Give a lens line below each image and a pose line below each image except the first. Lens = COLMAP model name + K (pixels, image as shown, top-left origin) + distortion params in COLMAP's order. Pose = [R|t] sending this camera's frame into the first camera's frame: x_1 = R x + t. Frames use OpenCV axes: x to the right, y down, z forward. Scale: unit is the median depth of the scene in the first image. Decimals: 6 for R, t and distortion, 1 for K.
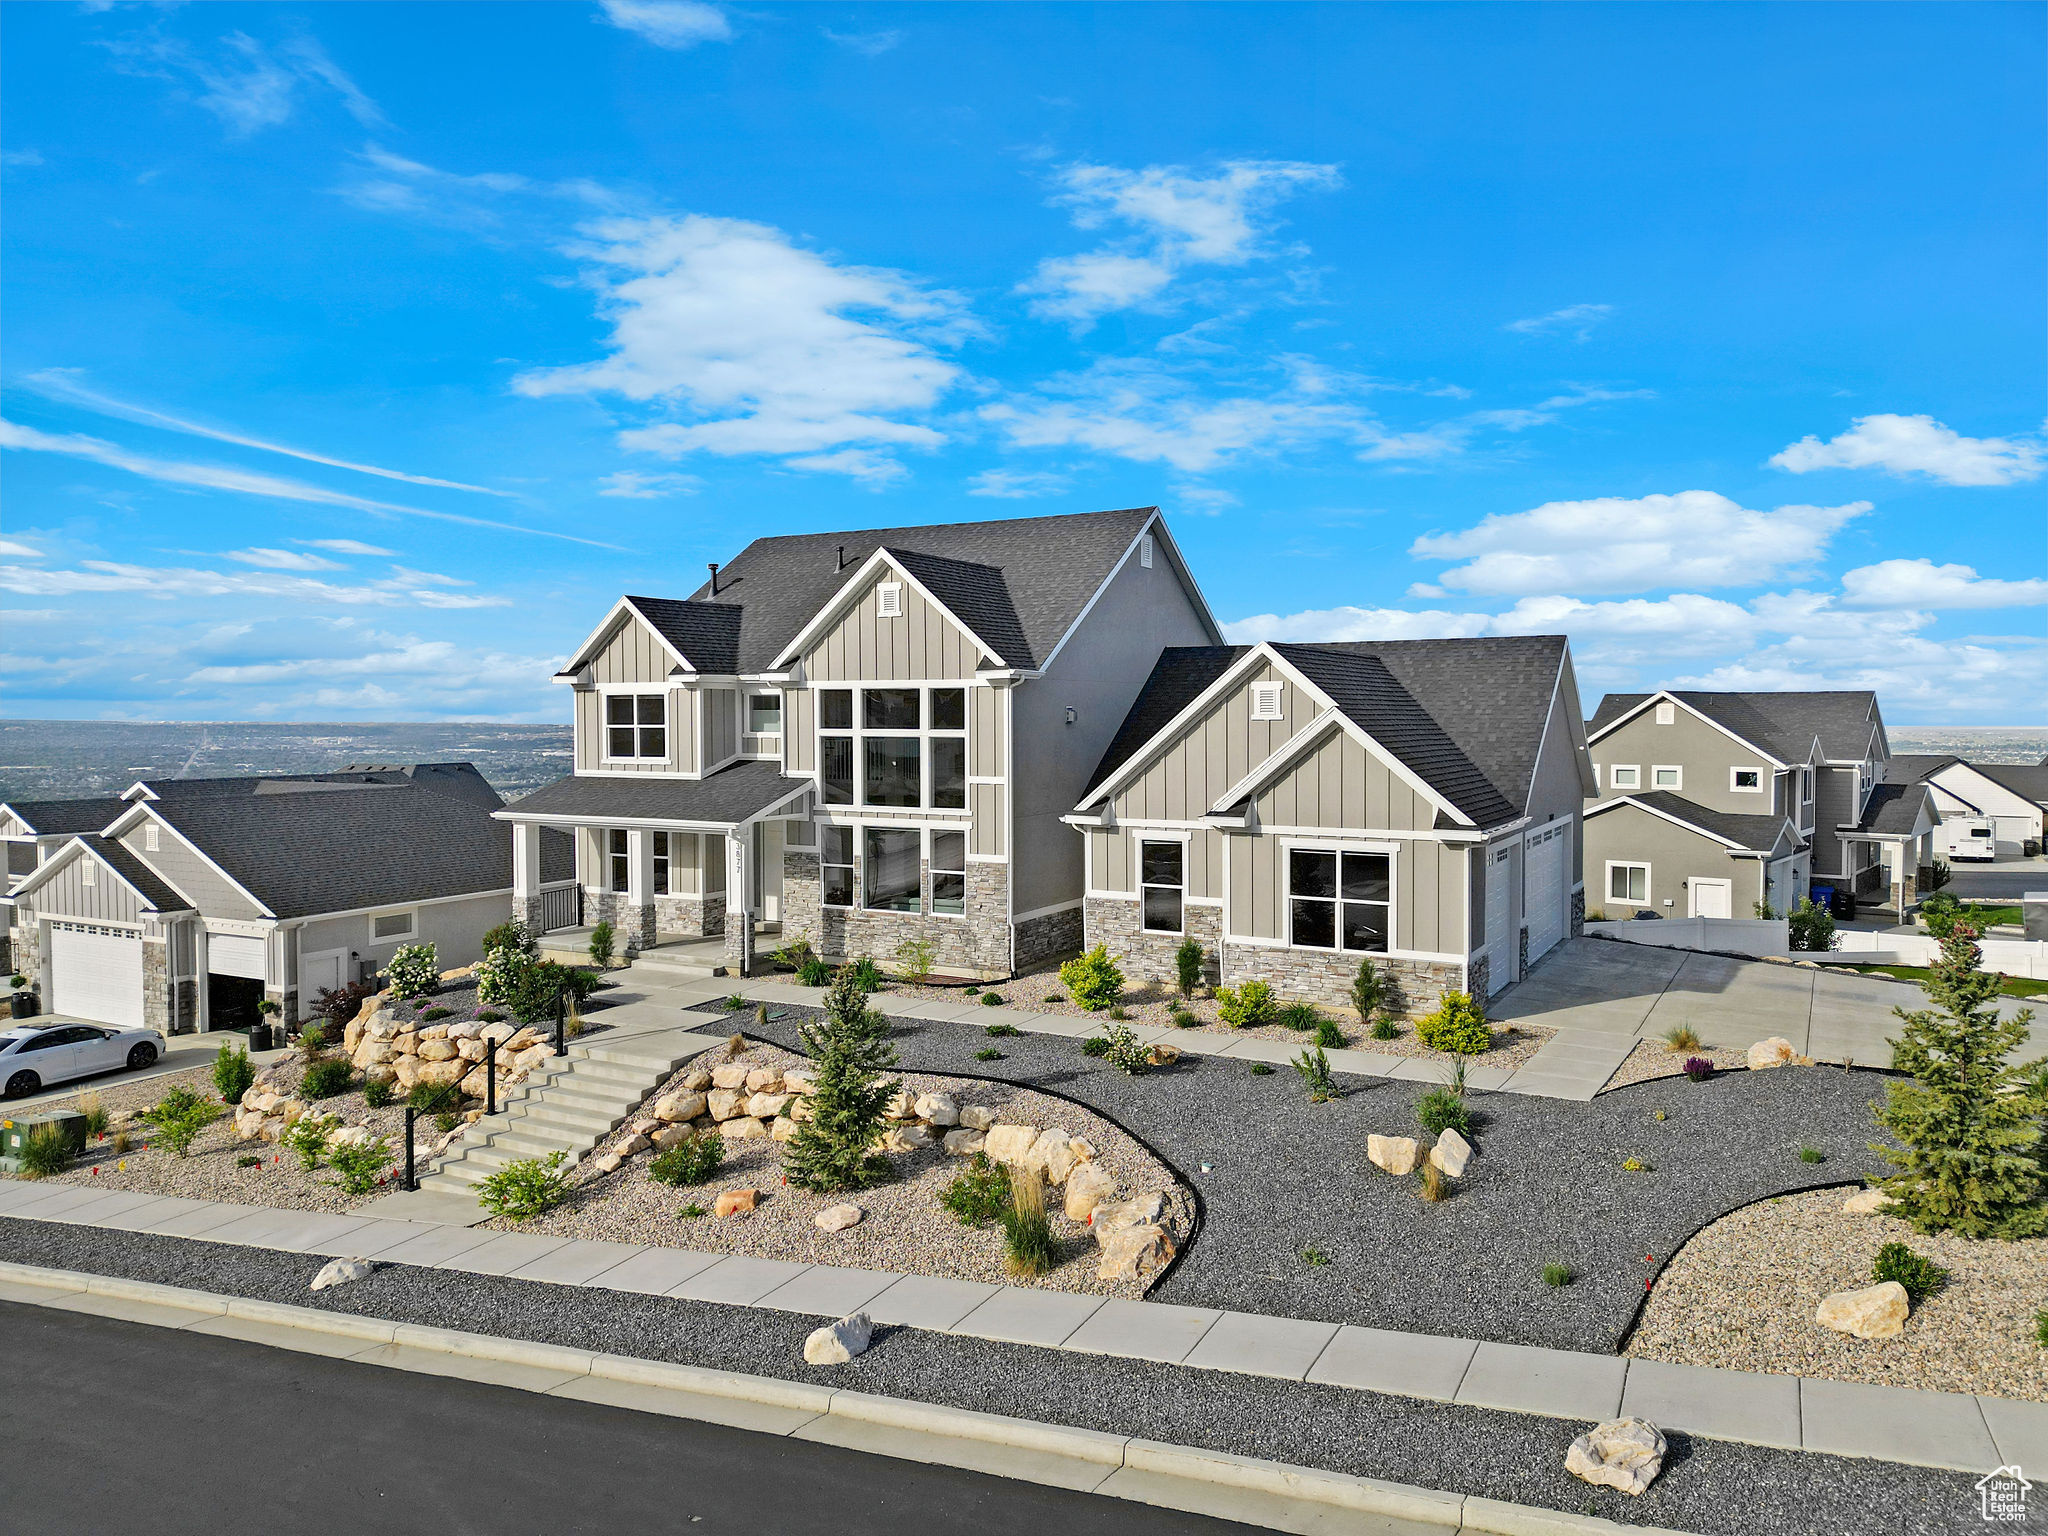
lens RADIAL K [[1426.4, 0, 1024.4], [0, 1426.4, 763.5], [0, 0, 1]] dist [0.084199, -0.082628]
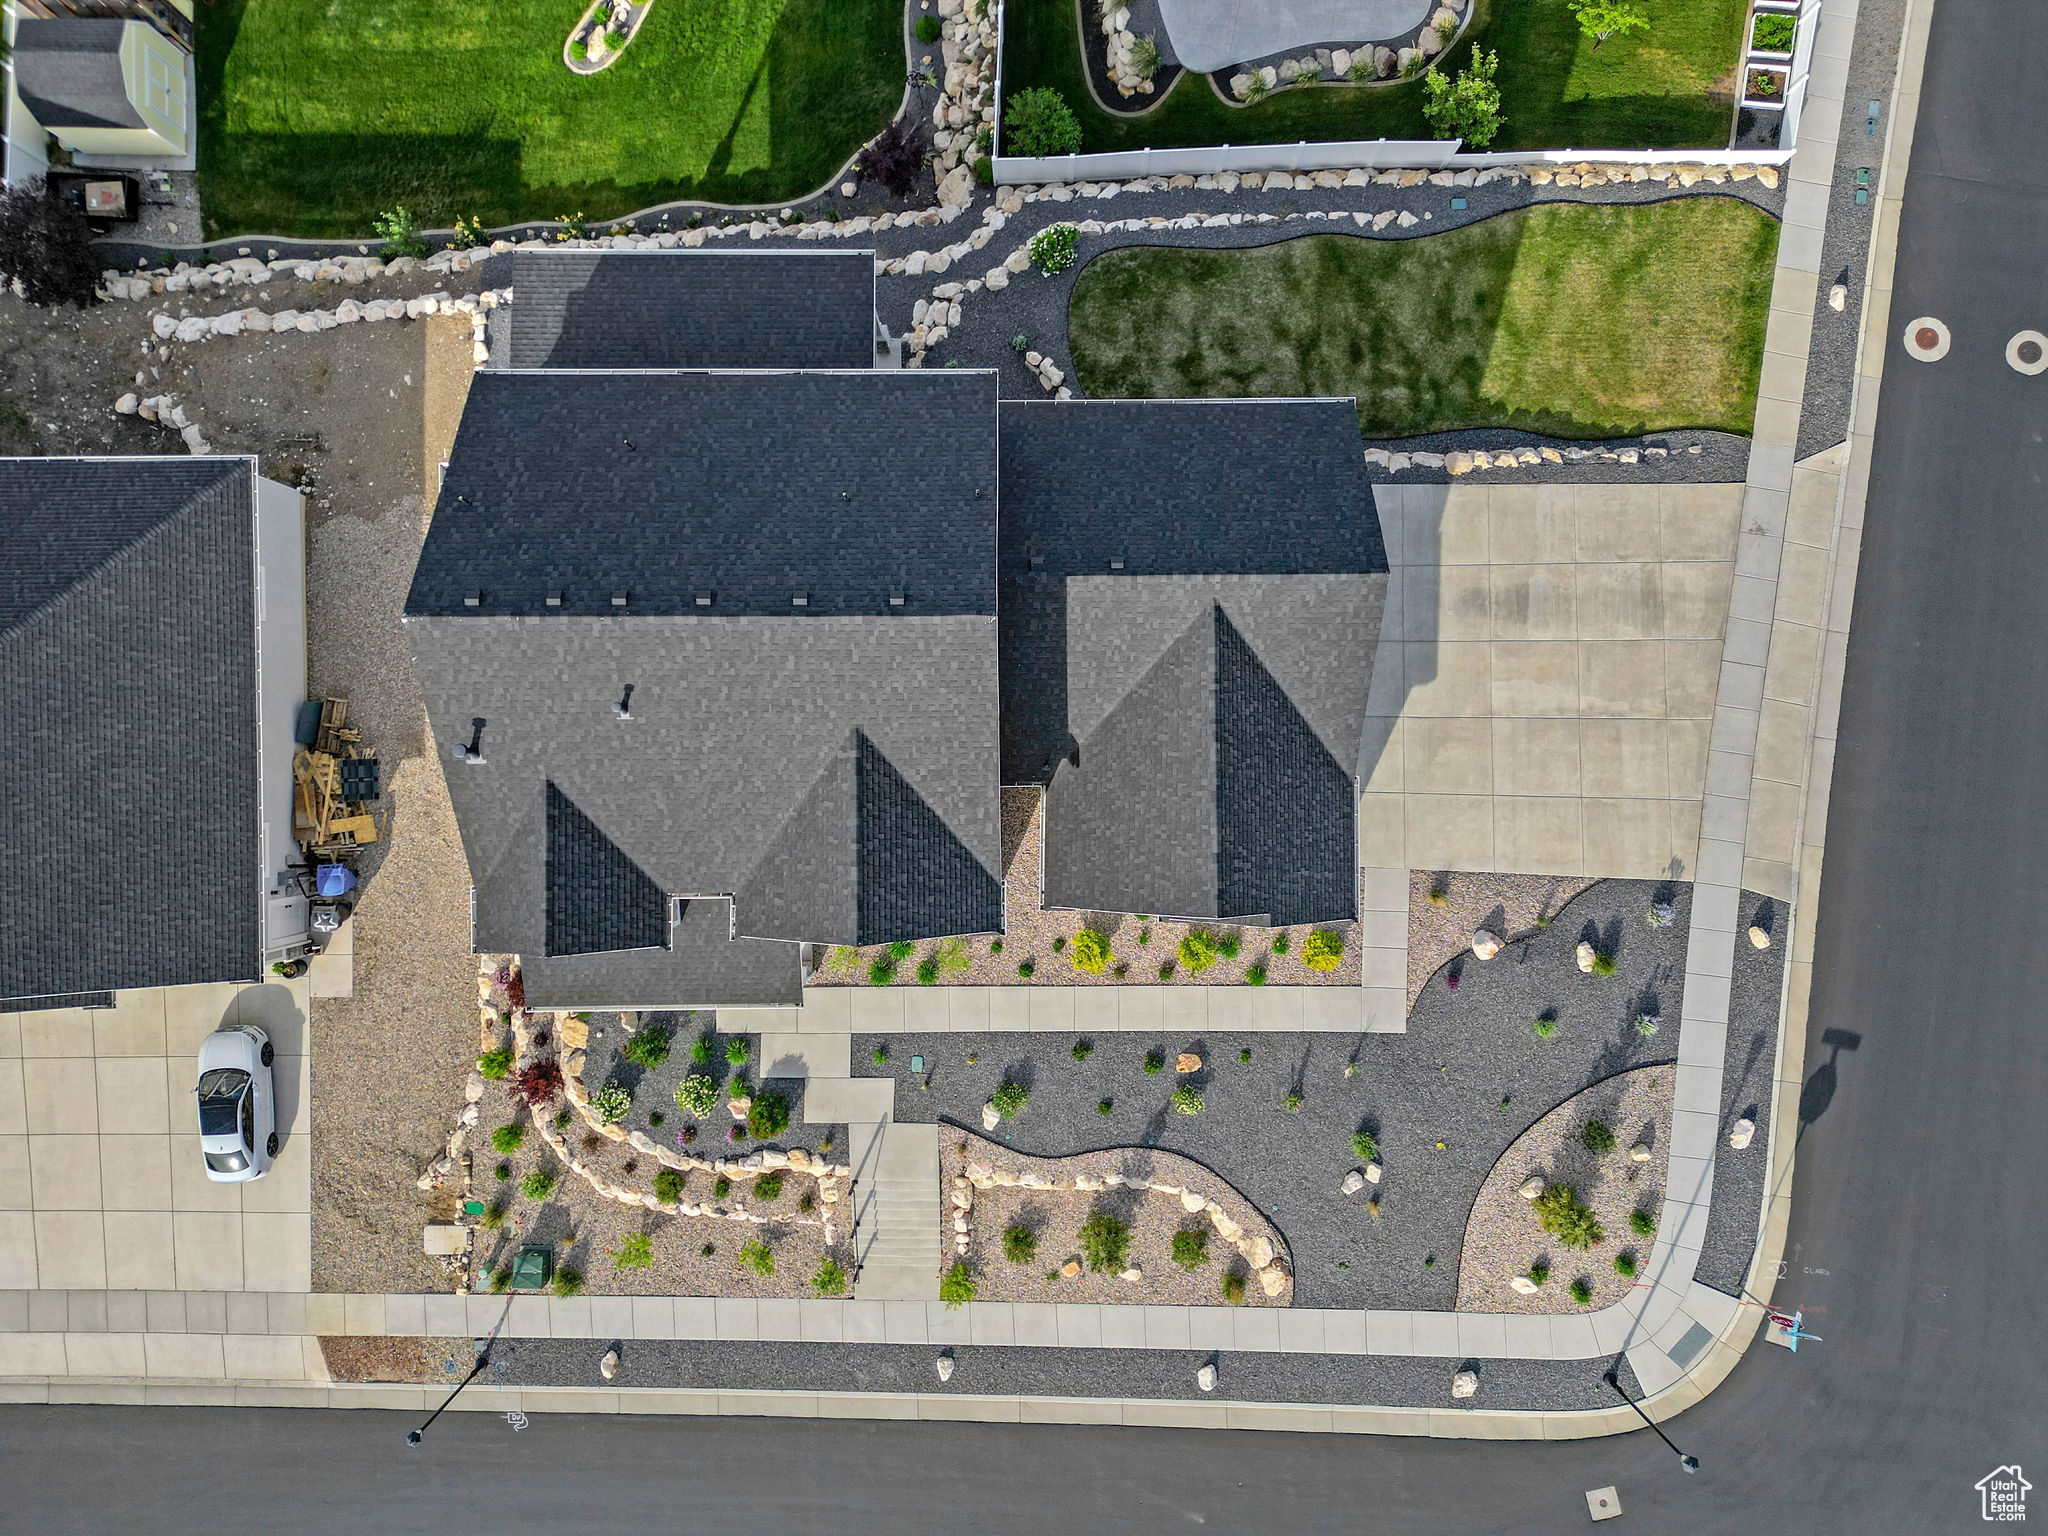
lens RADIAL K [[1426.4, 0, 1024.4], [0, 1426.4, 763.5], [0, 0, 1]] dist [0.084199, -0.082628]
pose [[0.869222, -0.494402, 0.004556, 0.070297], [0.011654, 0.029700, 0.999491, -1.212246], [-0.494285, -0.868726, 0.031578, 1.029510]]
